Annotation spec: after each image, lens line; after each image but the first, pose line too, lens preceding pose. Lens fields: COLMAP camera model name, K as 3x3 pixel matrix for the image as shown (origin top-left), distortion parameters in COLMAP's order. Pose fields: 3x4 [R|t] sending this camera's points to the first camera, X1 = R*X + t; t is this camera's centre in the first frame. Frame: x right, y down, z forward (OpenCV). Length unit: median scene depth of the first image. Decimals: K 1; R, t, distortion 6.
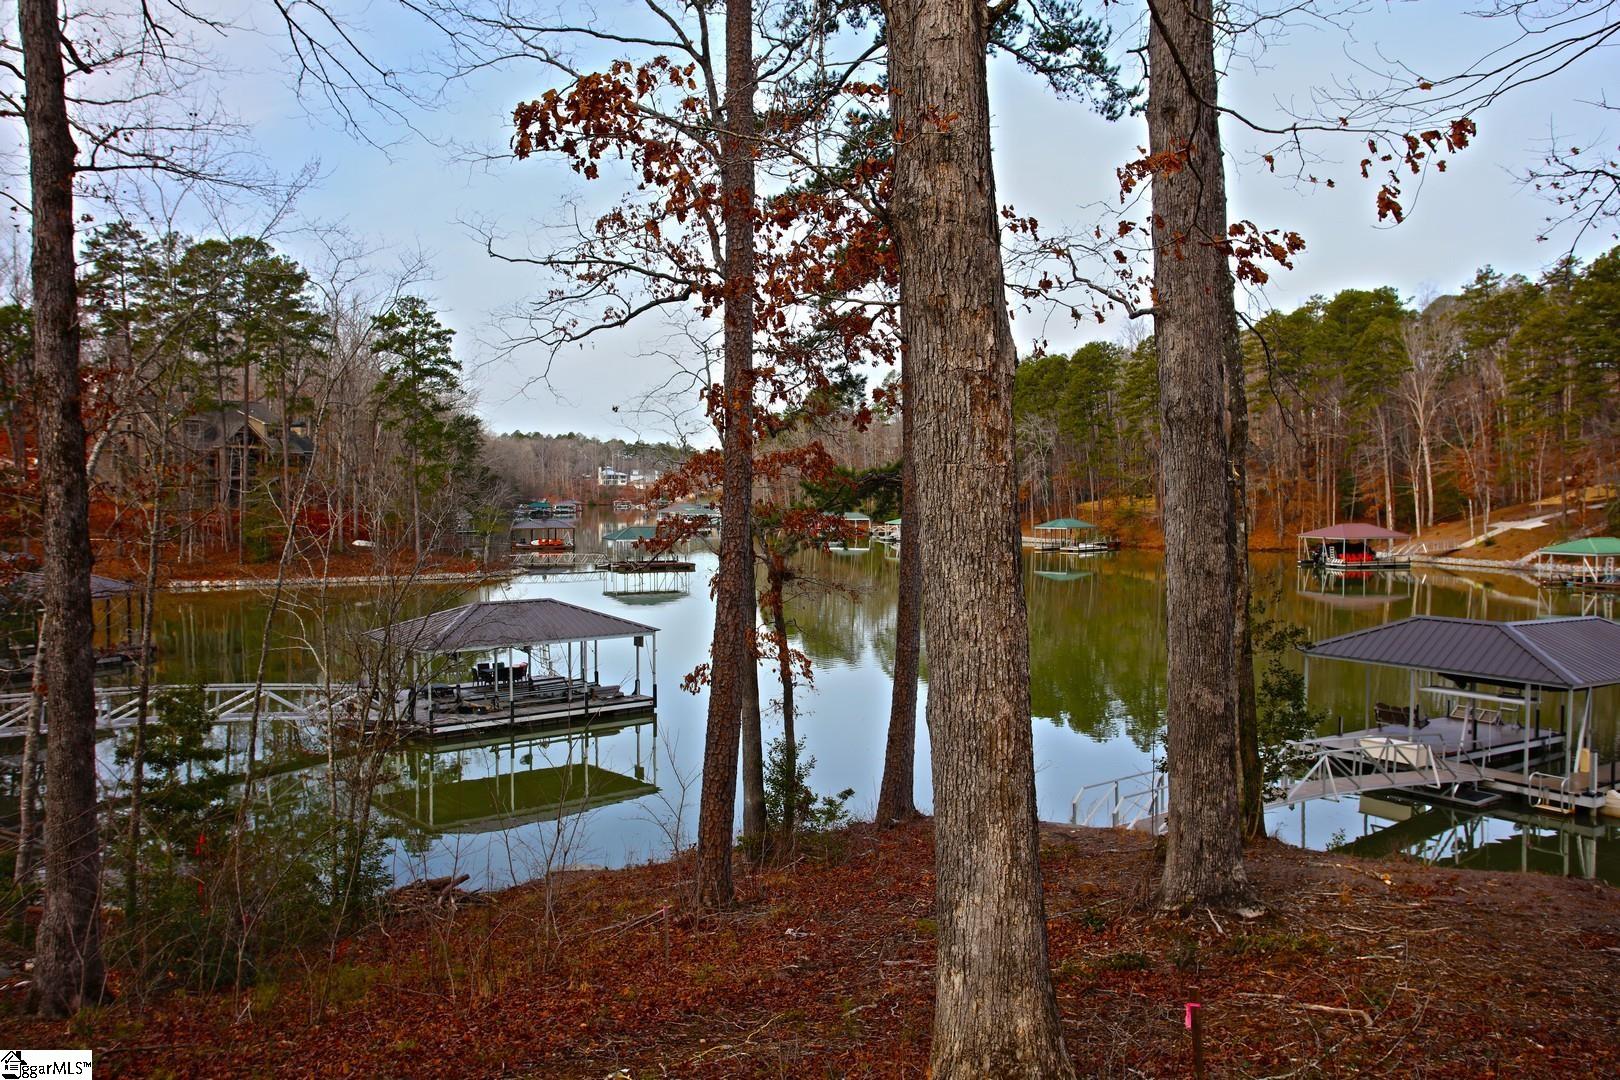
lens RADIAL K [[1251.5, 0, 811.2], [0, 1251.5, 545.4], [0, 0, 1]] dist [-0.042181, 0.084374]
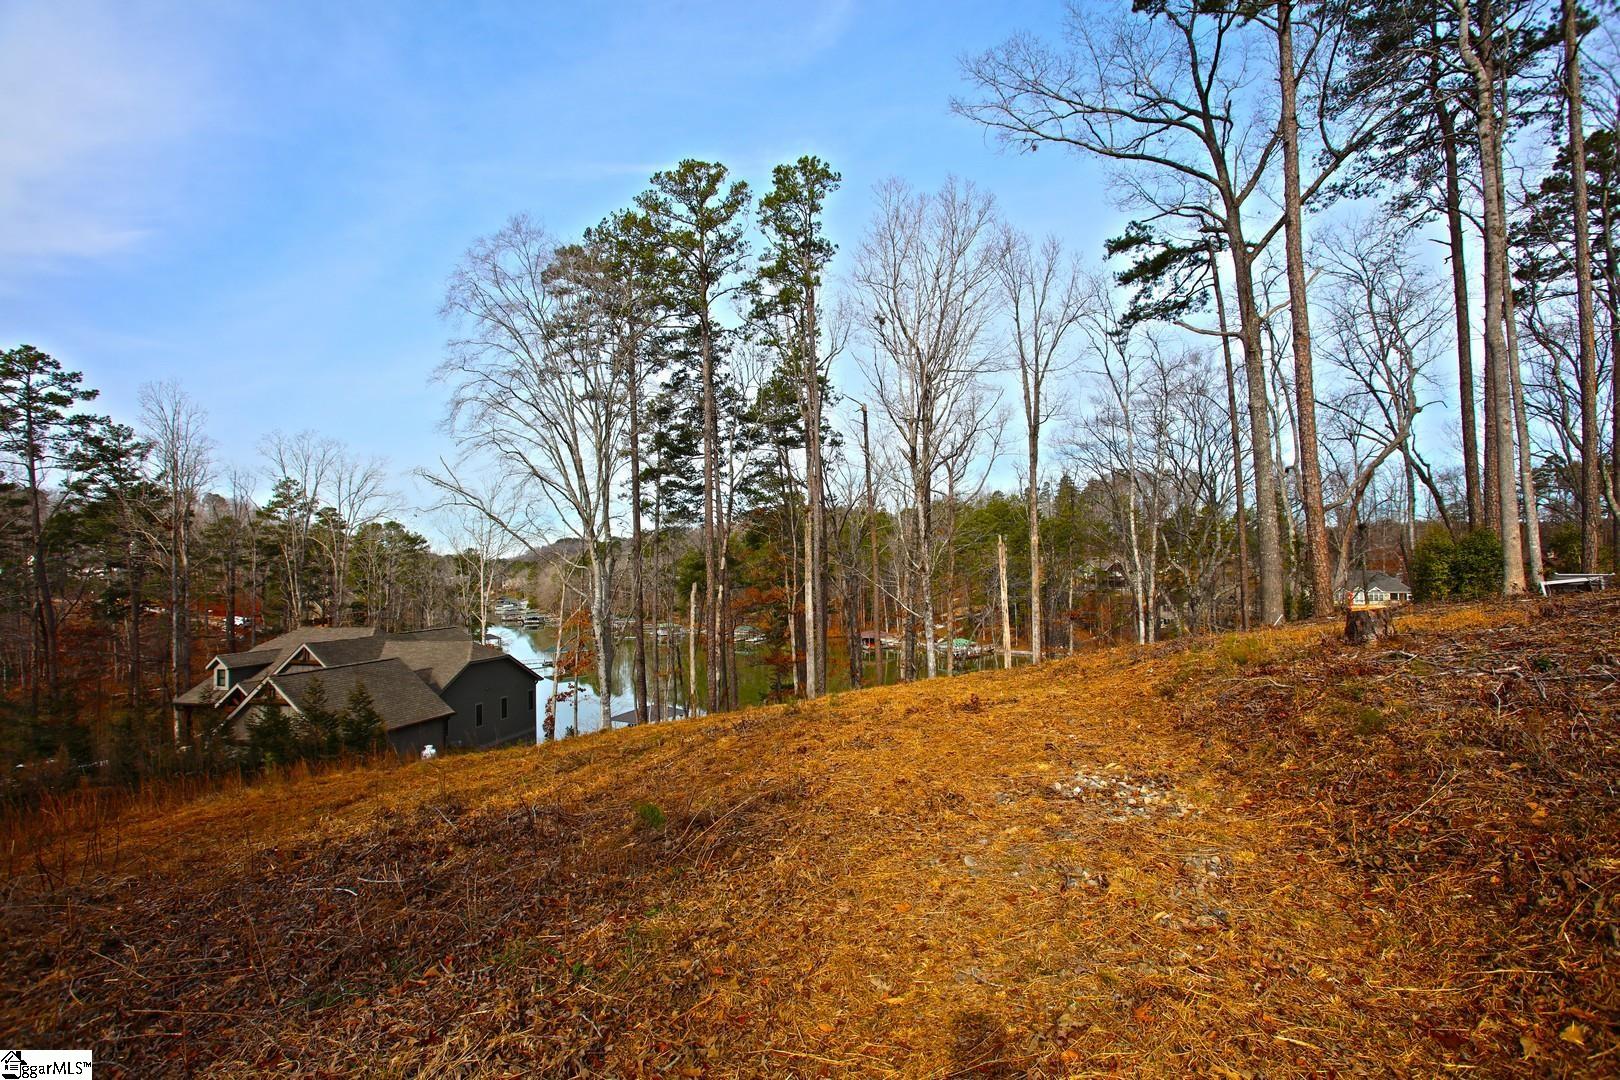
lens RADIAL K [[785.2, 0, 812.8], [0, 785.2, 544.1], [0, 0, 1]] dist [-0.079339, 0.037565]
pose [[0.942809, -0.001031, 0.333331, -0.735804], [0.027286, 0.996878, -0.074093, -0.316995], [-0.332214, 0.078951, 0.939894, -1.667860]]
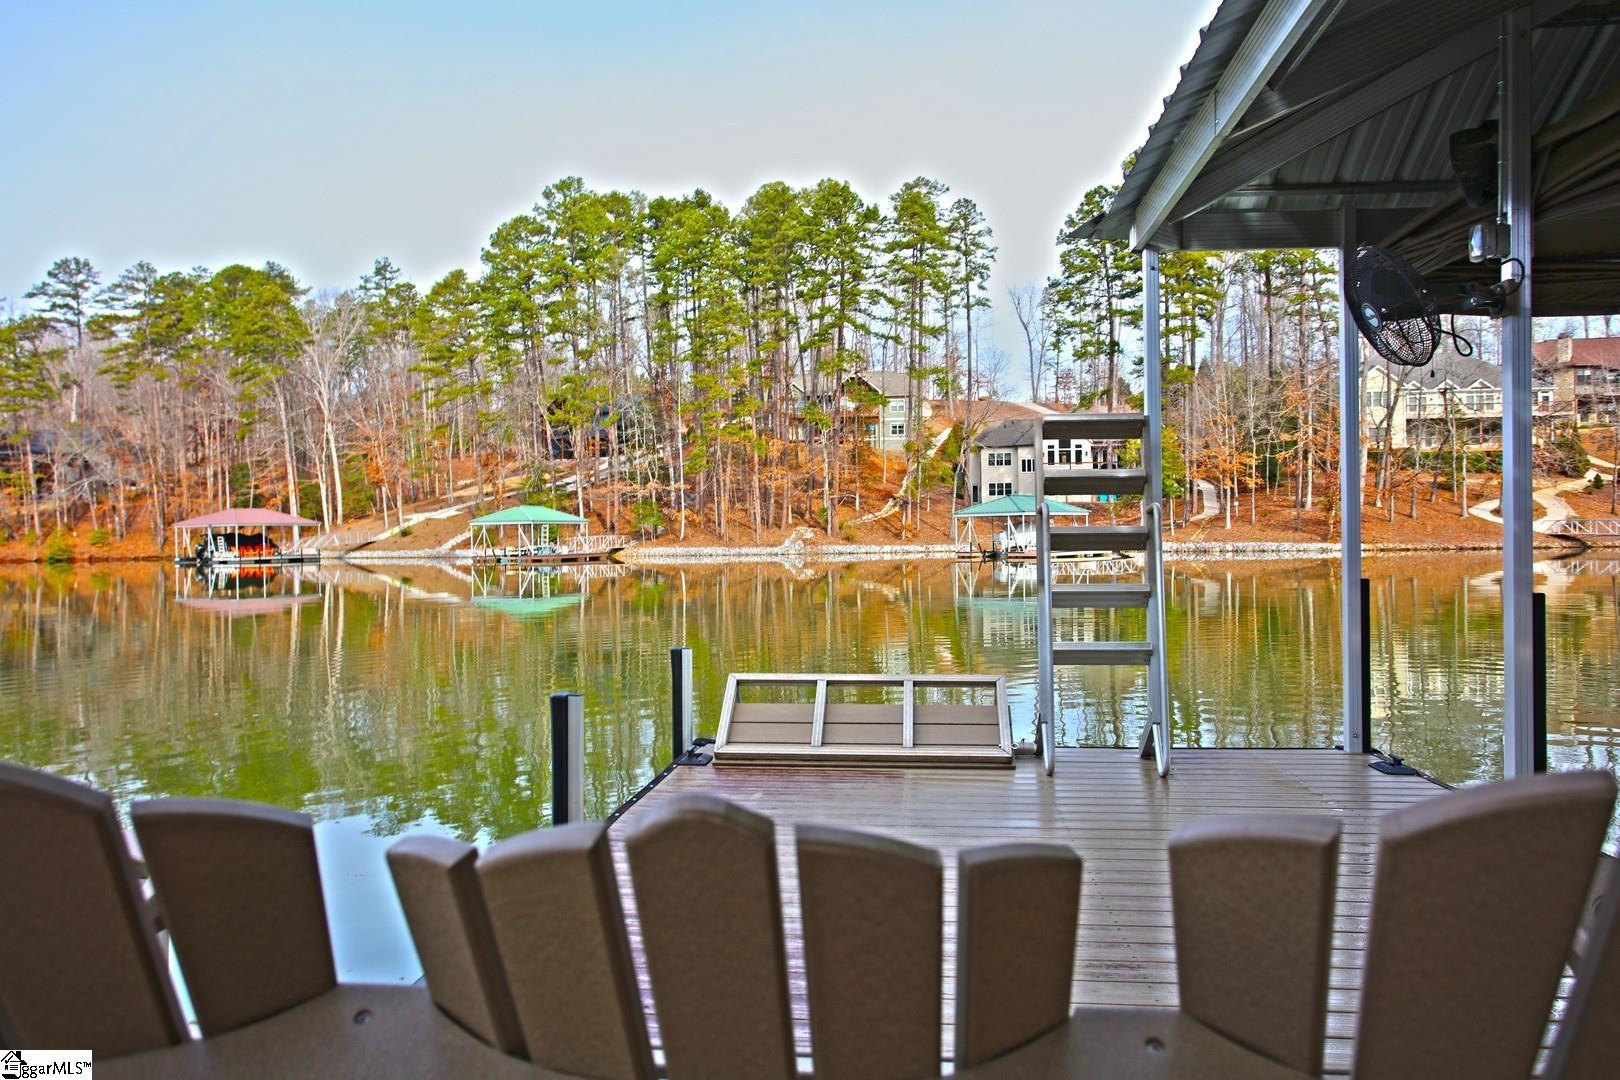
lens RADIAL K [[1119.6, 0, 813.0], [0, 1119.6, 544.1], [0, 0, 1]] dist [-0.042943, 0.050721]
pose [[0.644170, -0.016007, 0.764715, 0.549579], [0.046662, 0.998741, -0.018400, 0.151546], [-0.763458, 0.047536, 0.644106, 1.184027]]
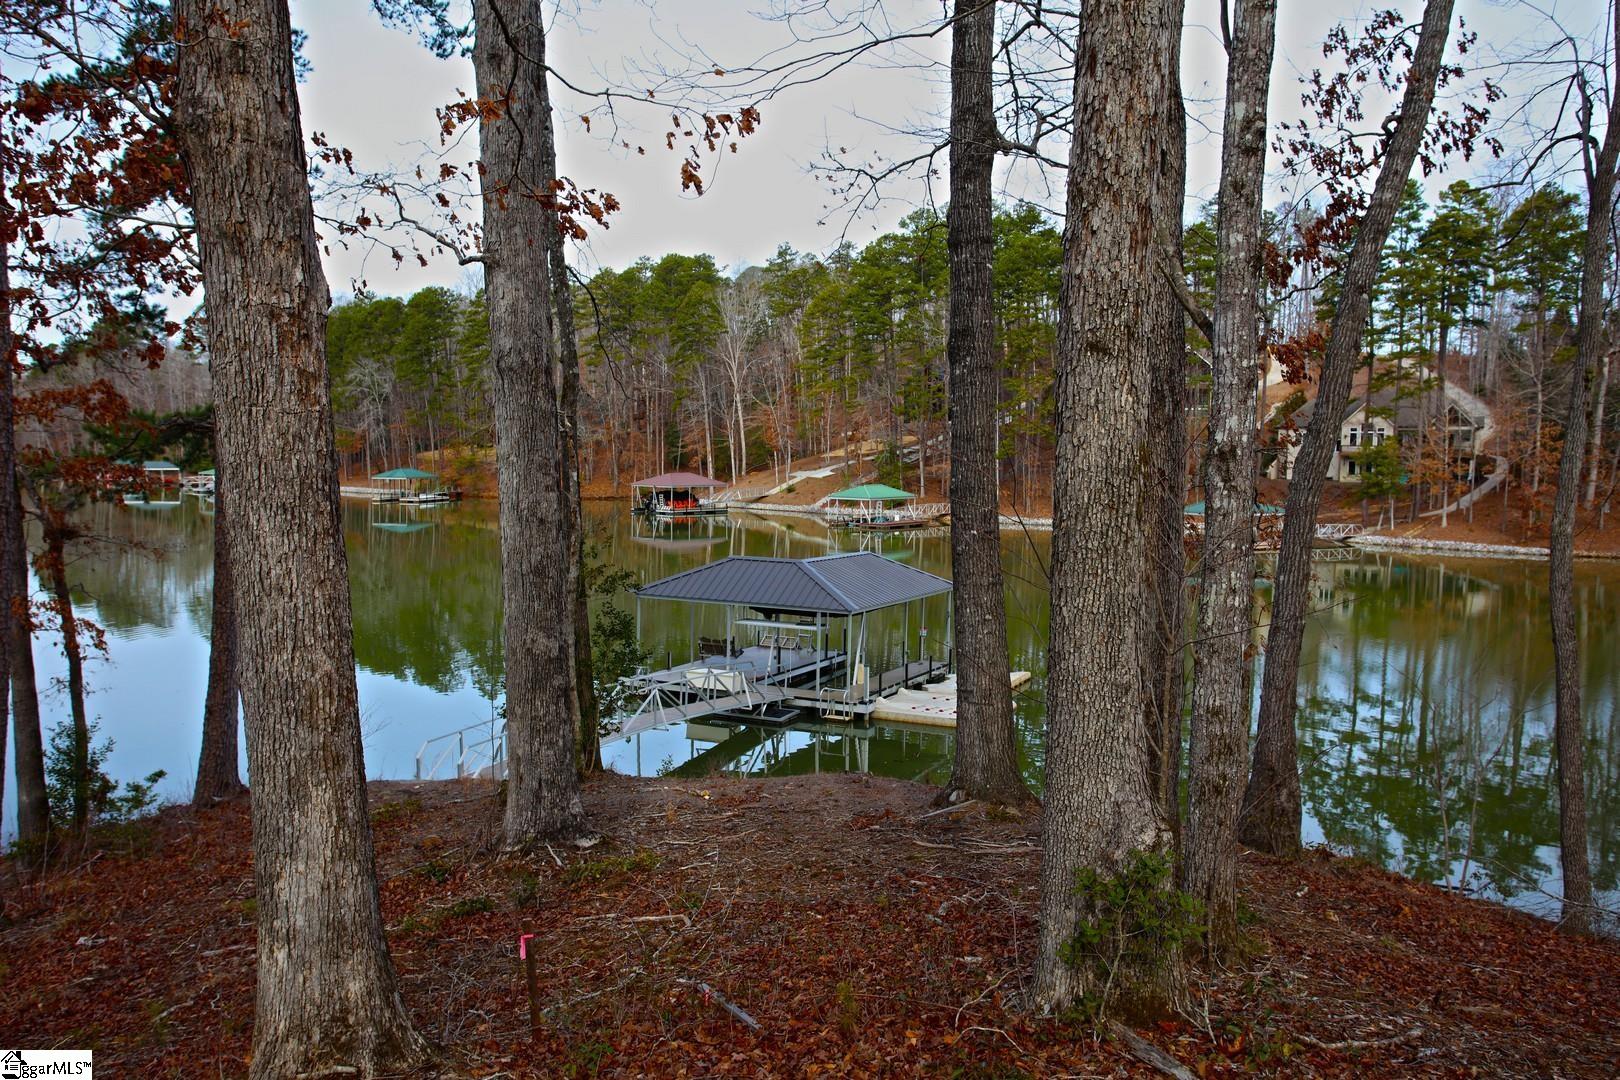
lens RADIAL K [[1253.1, 0, 811.1], [0, 1253.1, 545.7], [0, 0, 1]] dist [-0.039448, 0.082881]
pose [[0.870489, -0.029309, 0.491314, 0.002011], [0.009493, 0.999040, 0.042777, 0.000325], [-0.492096, -0.032573, 0.869932, -0.001749]]
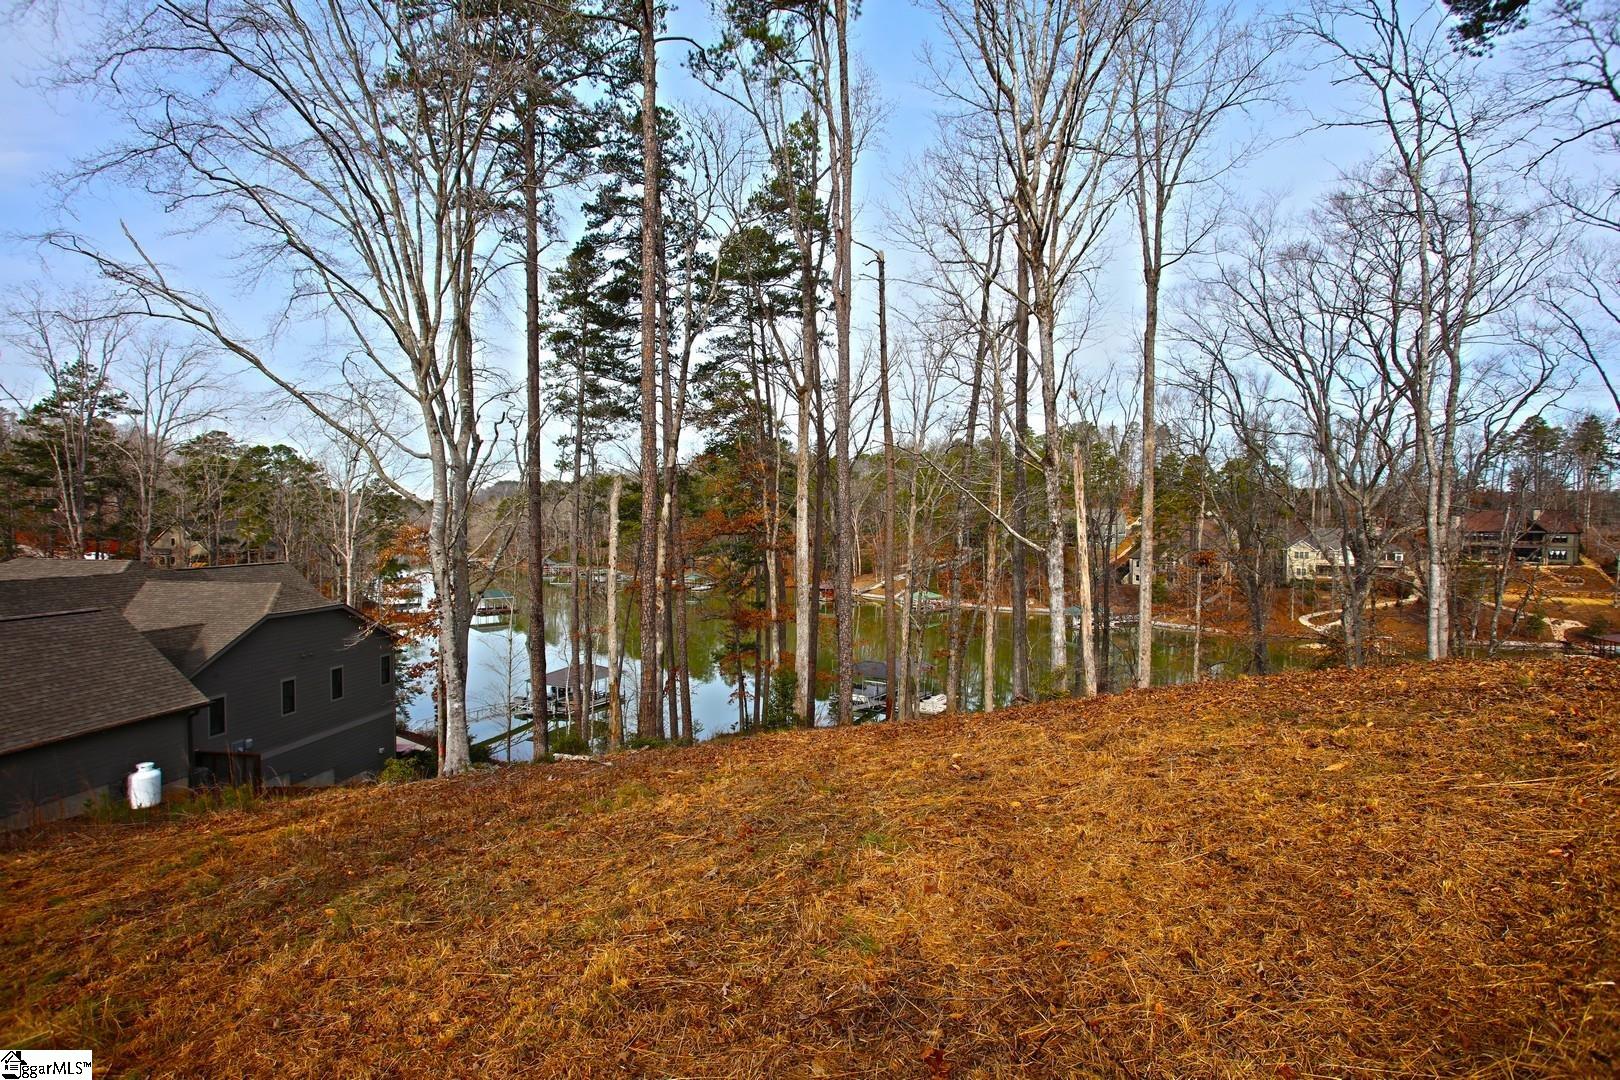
lens RADIAL K [[785.2, 0, 812.8], [0, 785.2, 544.1], [0, 0, 1]] dist [-0.079339, 0.037565]
pose [[0.918271, -0.002898, 0.395941, -0.626688], [0.007483, 0.999922, -0.010036, -0.293117], [-0.395881, 0.012178, 0.918221, -1.183868]]
